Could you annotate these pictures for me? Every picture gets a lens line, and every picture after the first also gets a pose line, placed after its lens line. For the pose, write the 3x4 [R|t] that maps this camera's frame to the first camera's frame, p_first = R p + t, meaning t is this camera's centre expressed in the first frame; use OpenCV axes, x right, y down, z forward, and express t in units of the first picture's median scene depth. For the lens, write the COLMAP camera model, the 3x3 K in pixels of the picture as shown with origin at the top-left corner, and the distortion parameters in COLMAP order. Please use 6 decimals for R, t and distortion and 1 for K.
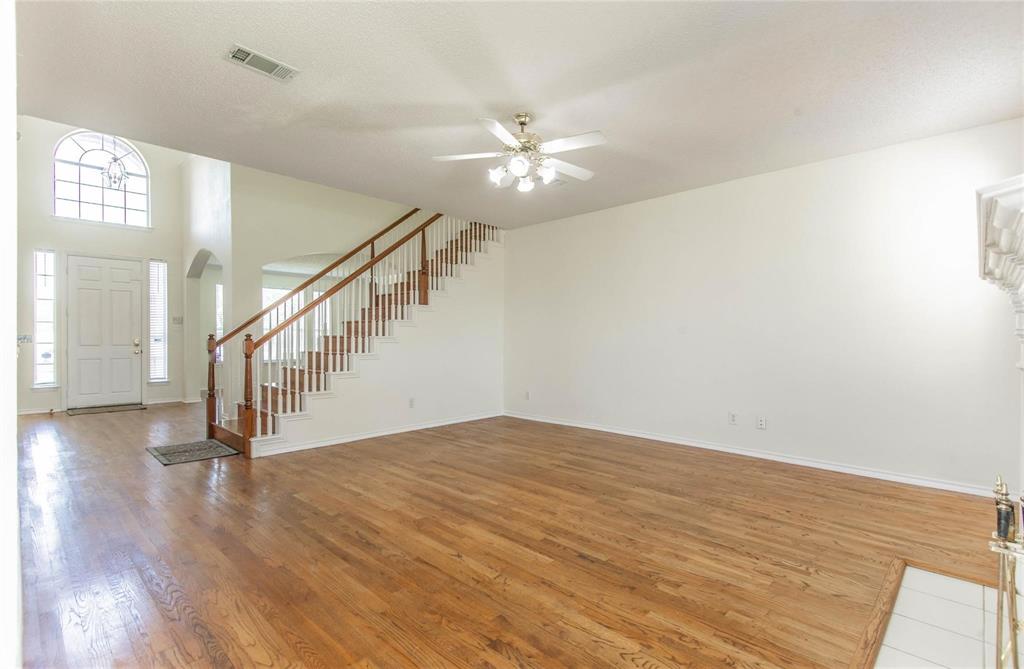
lens RADIAL K [[471.3, 0, 517.4], [0, 471.3, 338.8], [0, 0, 1]] dist [0.049682, -0.034344]
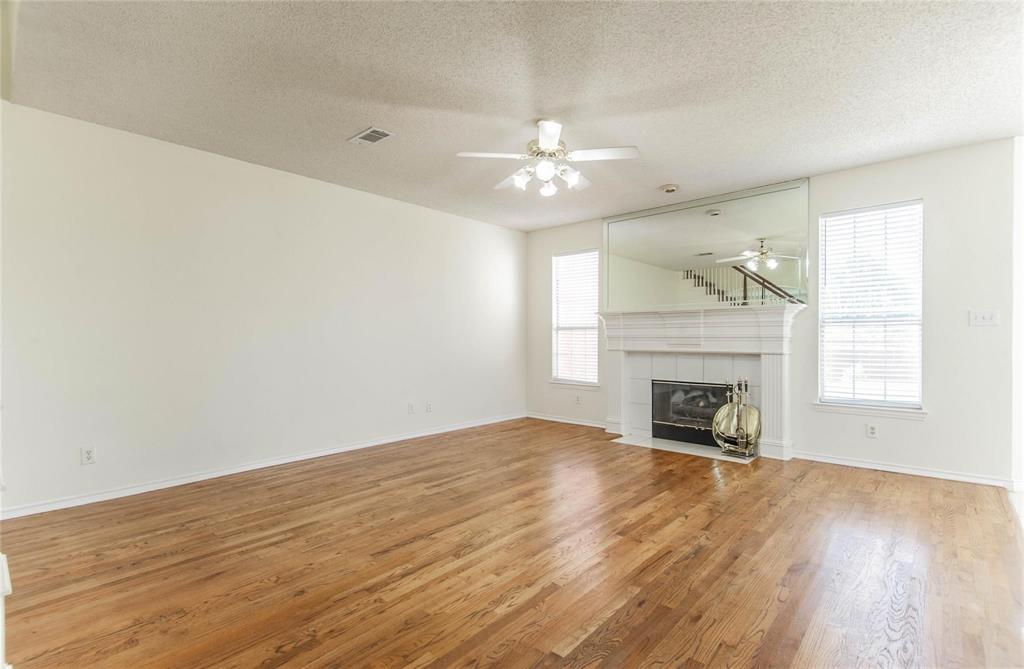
lens RADIAL K [[471.3, 0, 517.4], [0, 471.3, 338.8], [0, 0, 1]] dist [0.049682, -0.034344]
pose [[-0.031833, -0.008679, 0.999456, -1.004544], [0.005849, 0.999944, 0.008870, -0.015754], [-0.999476, 0.006128, -0.031780, 1.098907]]
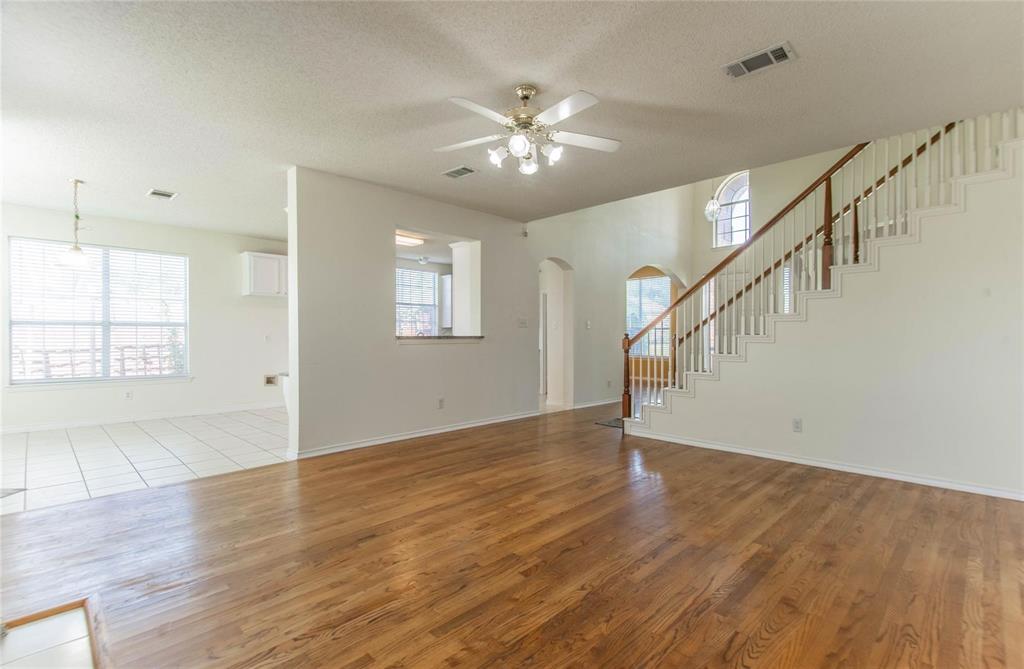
lens RADIAL K [[471.3, 0, 517.4], [0, 471.3, 338.8], [0, 0, 1]] dist [0.049682, -0.034344]
pose [[-0.013069, 0.007811, -0.999884, 0.914336], [-0.002111, 0.999967, 0.007840, -0.007126], [0.999912, 0.002213, -0.013052, 1.001800]]
